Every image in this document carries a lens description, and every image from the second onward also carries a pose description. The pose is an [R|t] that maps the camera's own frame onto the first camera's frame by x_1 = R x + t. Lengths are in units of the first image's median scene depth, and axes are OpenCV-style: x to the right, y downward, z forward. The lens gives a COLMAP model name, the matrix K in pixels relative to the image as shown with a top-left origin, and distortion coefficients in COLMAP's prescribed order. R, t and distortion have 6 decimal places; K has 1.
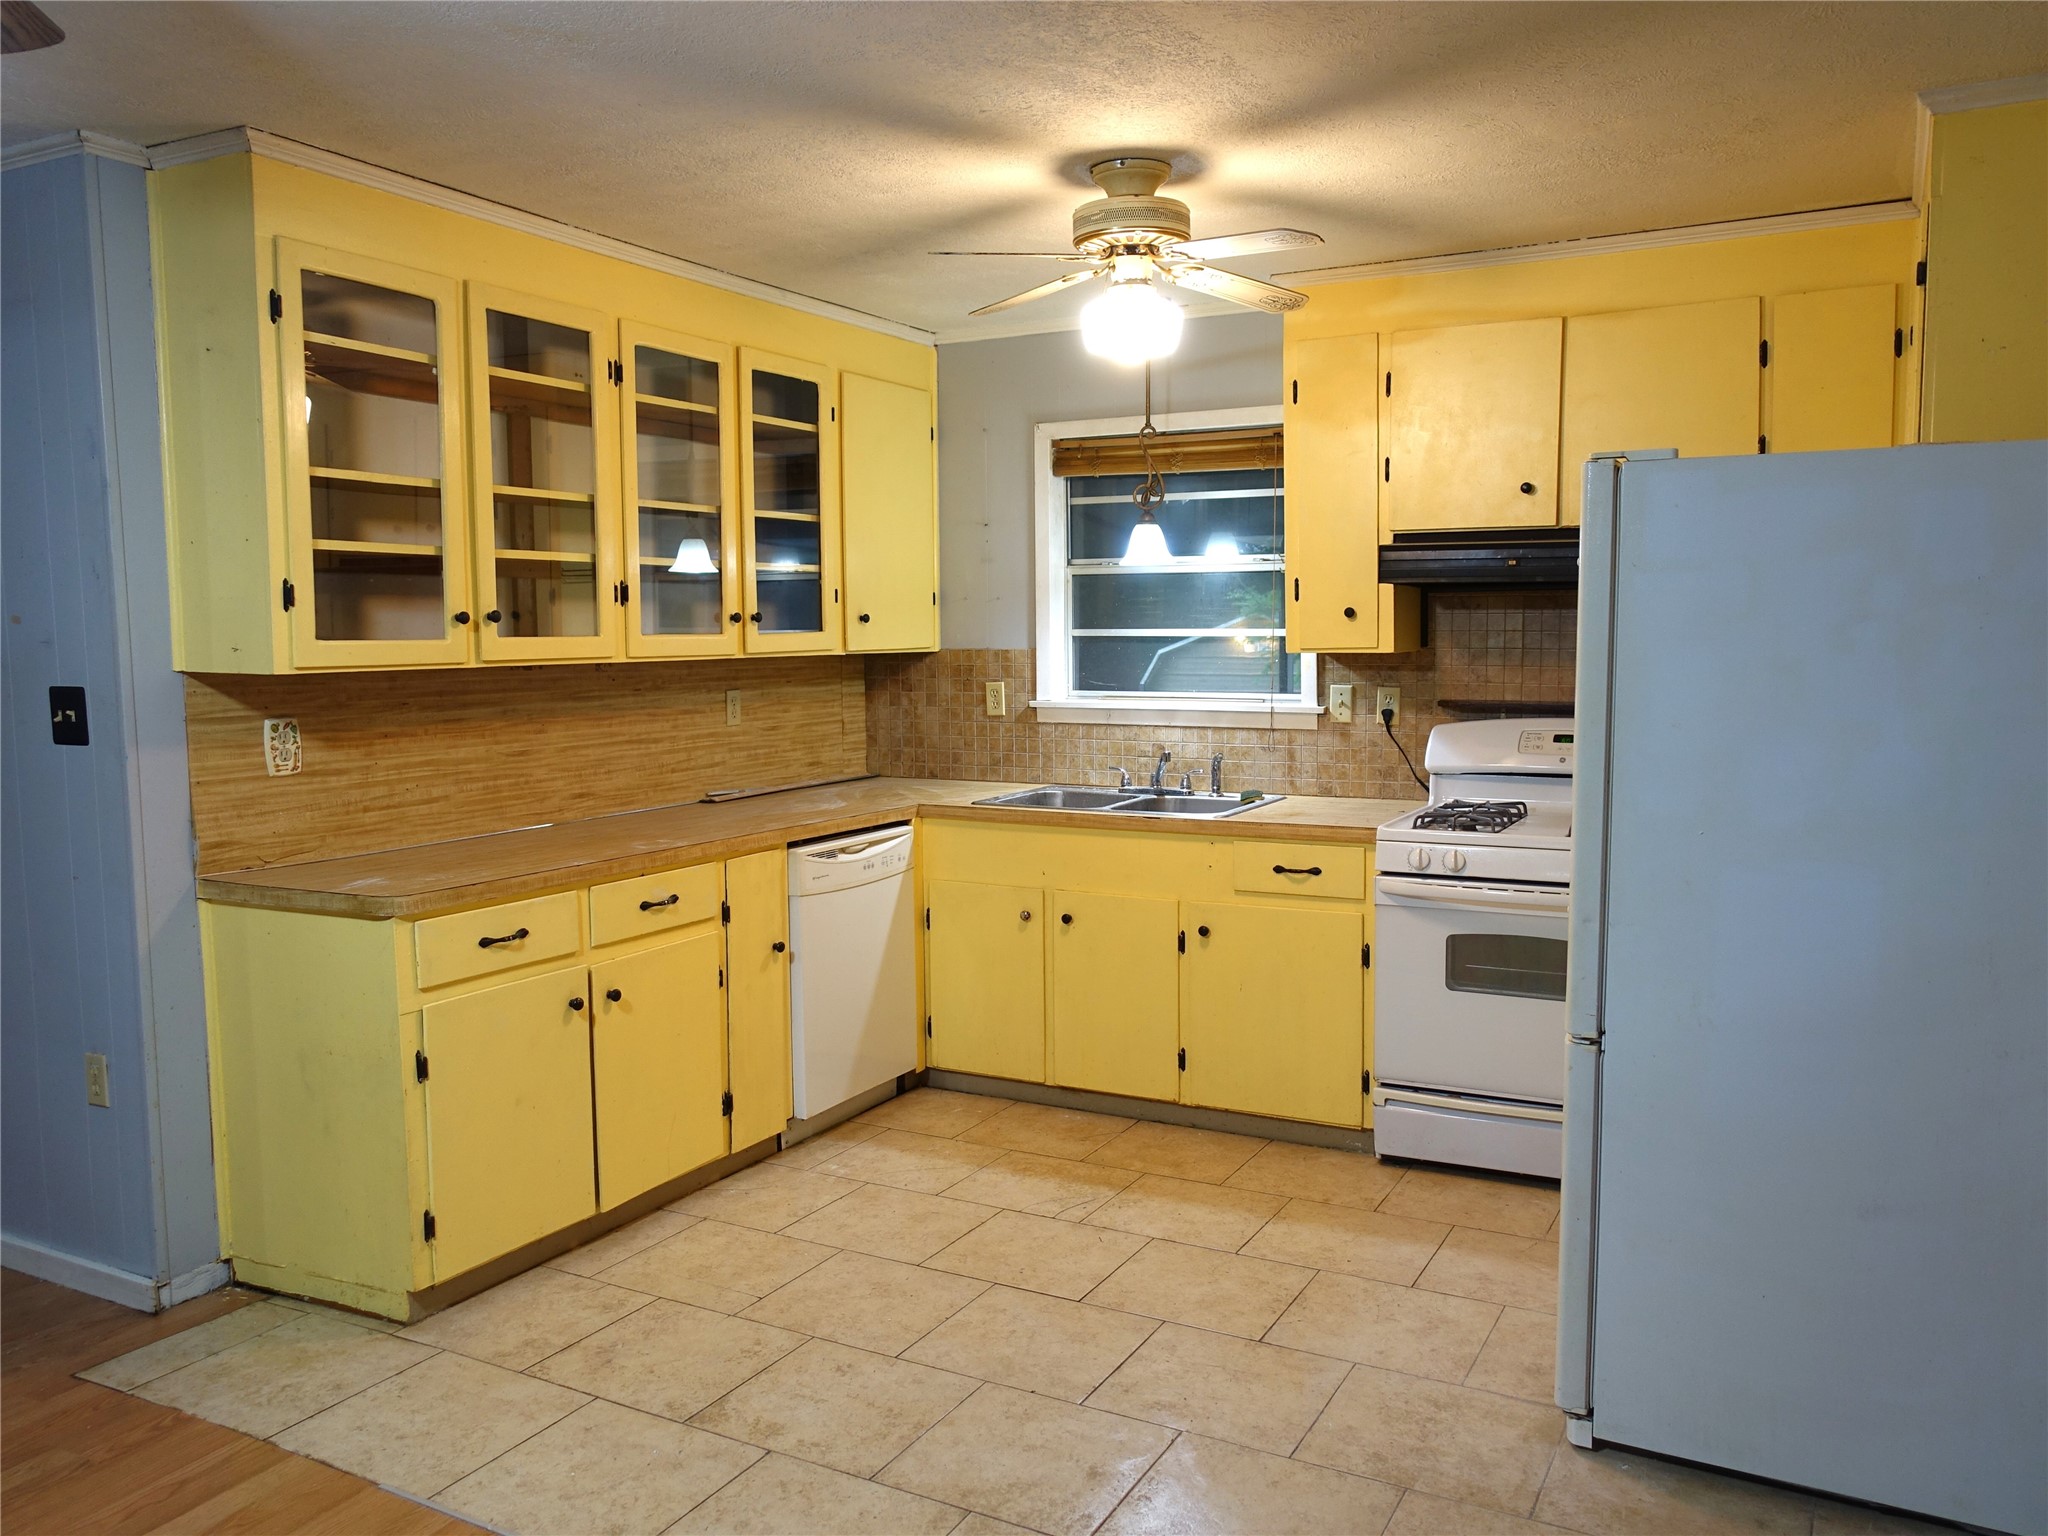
lens RADIAL K [[1584.9, 0, 1024.0], [0, 1584.9, 768.0], [0, 0, 1]] dist [-0.001134, 0.005395]
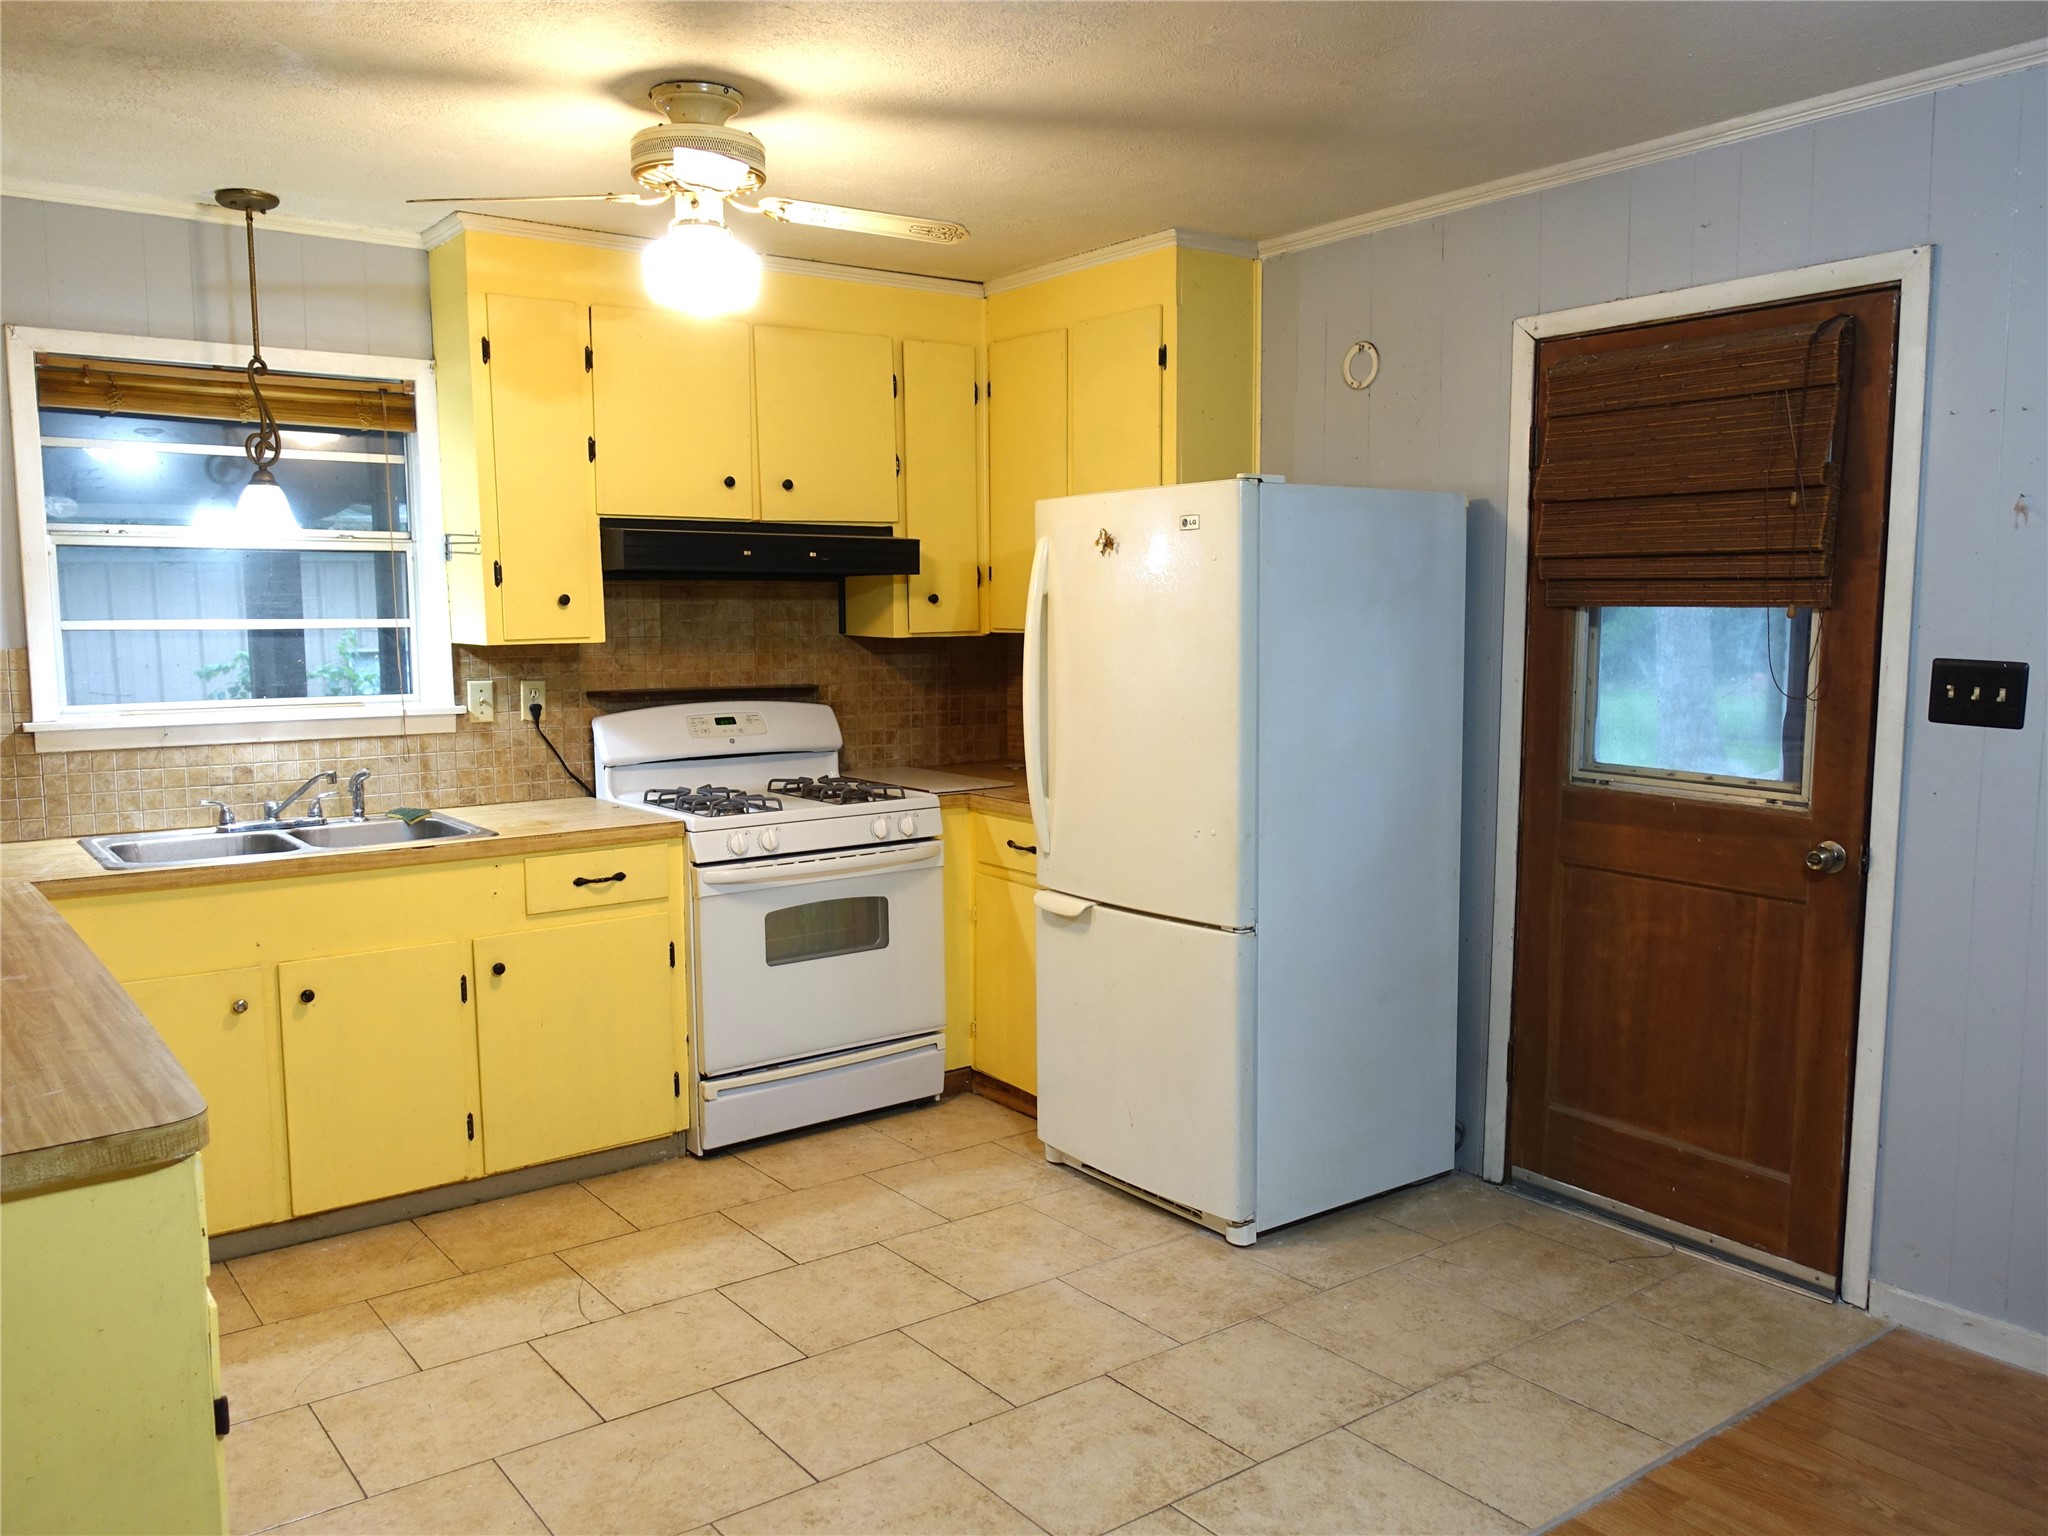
lens RADIAL K [[1584.9, 0, 1024.0], [0, 1584.9, 768.0], [0, 0, 1]] dist [-0.001134, 0.005395]
pose [[0.421887, -0.085098, 0.902646, -0.557328], [0.086827, 0.994802, 0.053204, -0.027543], [-0.902481, 0.055927, 0.427082, 0.385934]]
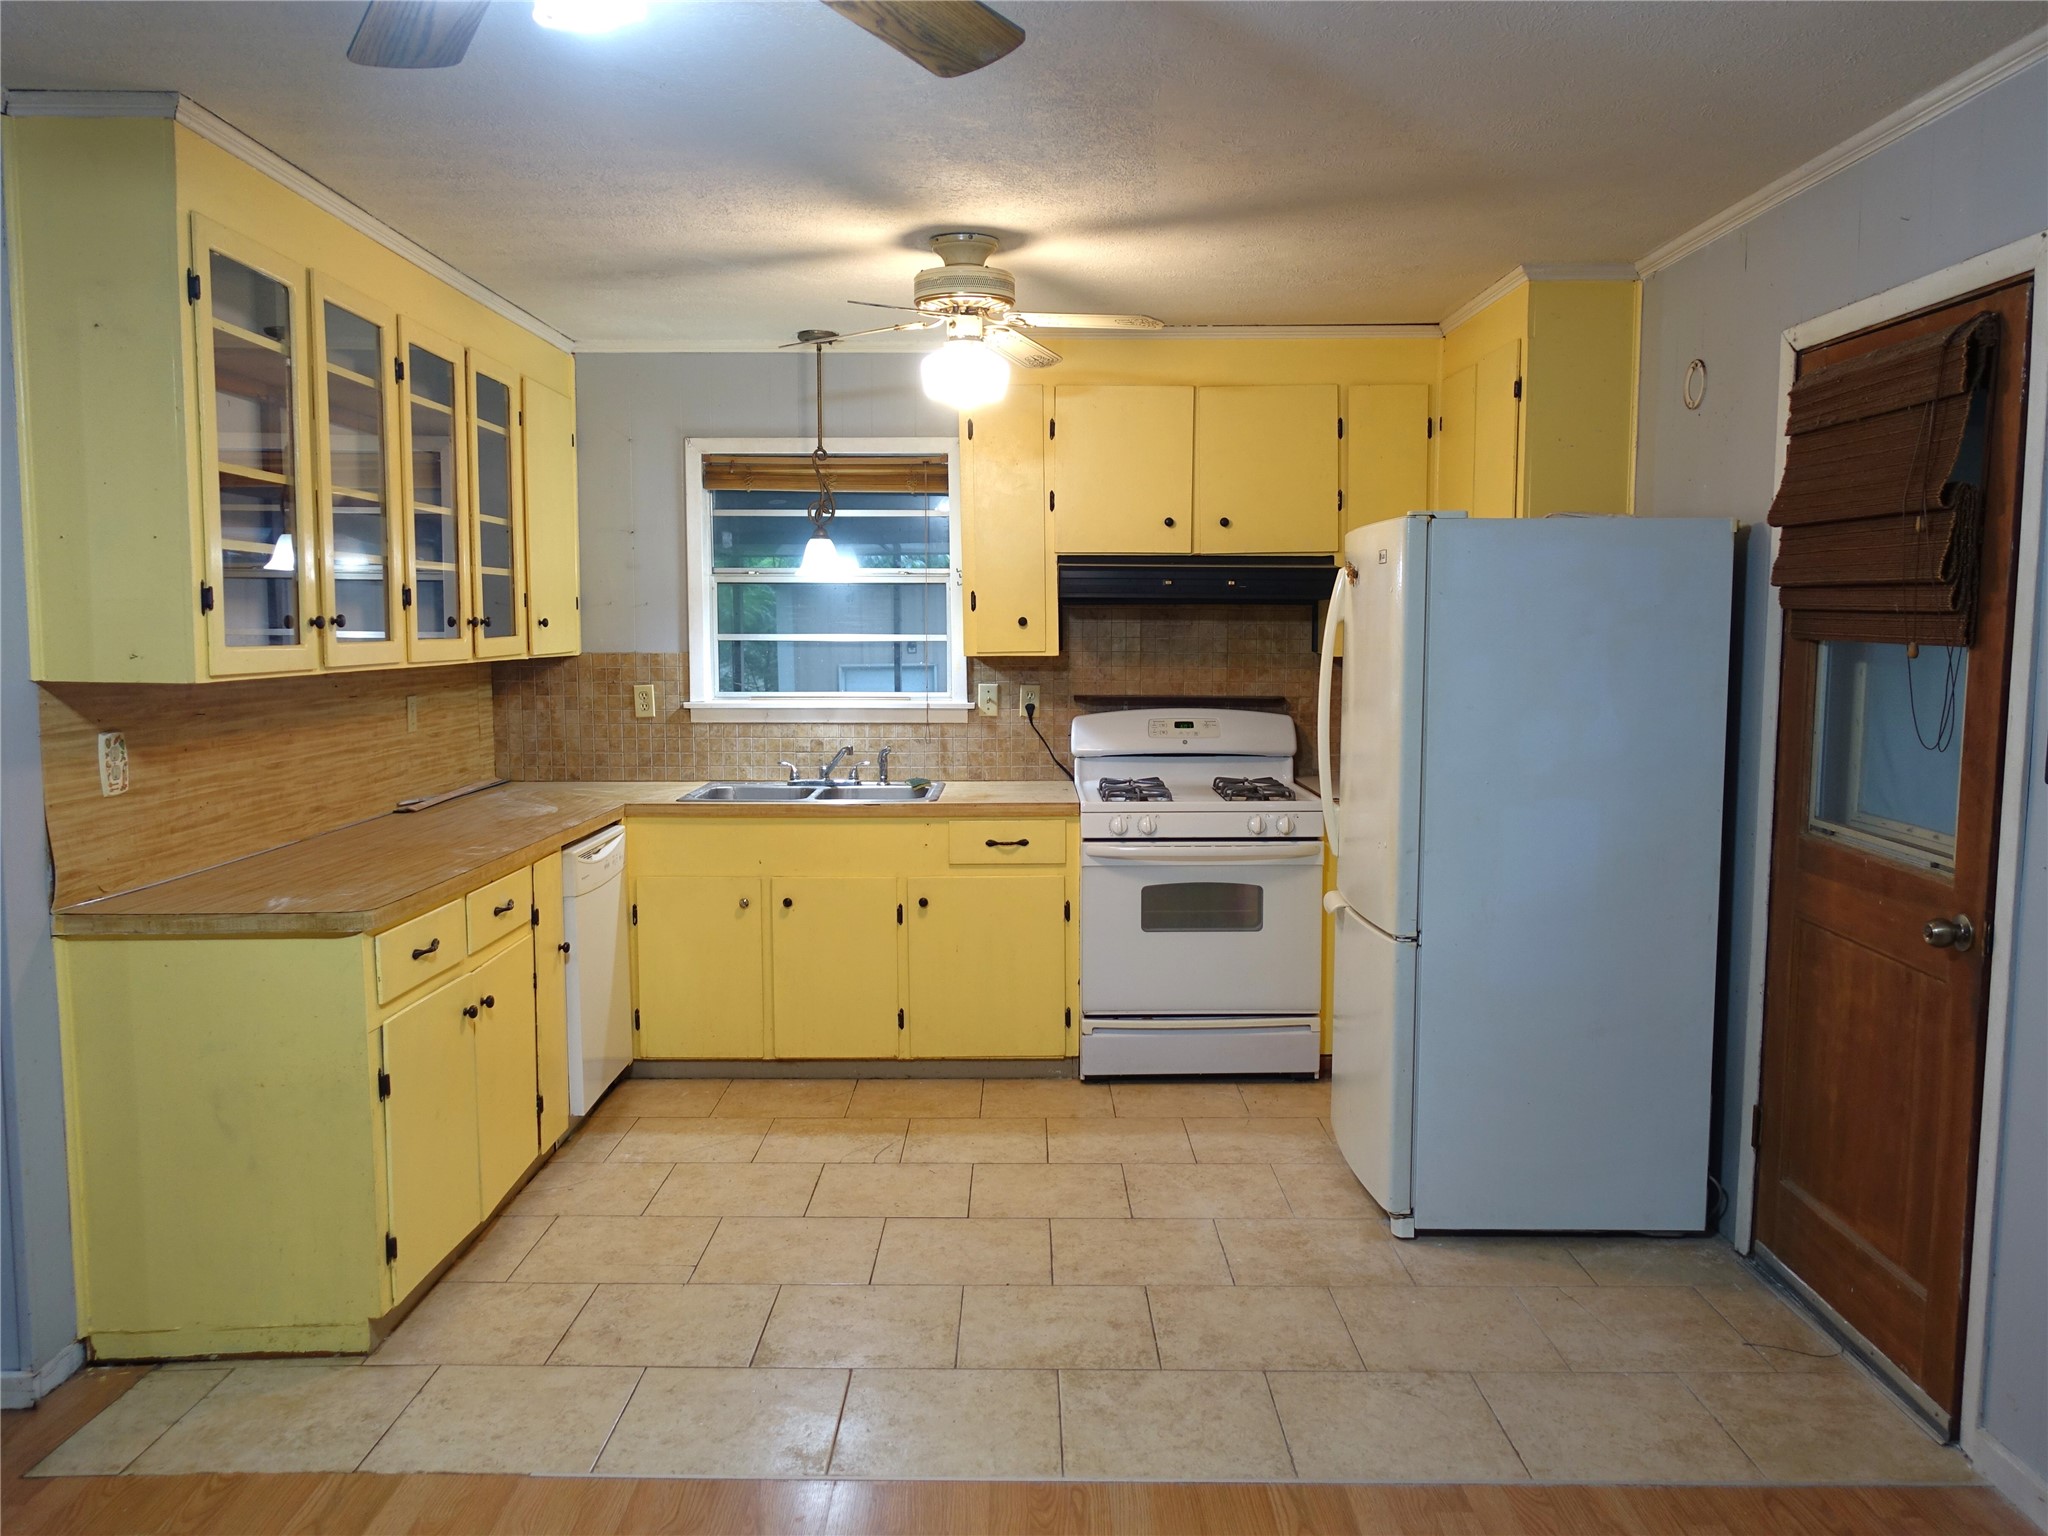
lens RADIAL K [[1584.9, 0, 1024.0], [0, 1584.9, 768.0], [0, 0, 1]] dist [-0.001134, 0.005395]
pose [[0.881683, -0.035915, 0.470473, -0.367975], [0.036183, 0.999309, 0.008476, 0.000123], [-0.470453, 0.009550, 0.882373, -0.034573]]
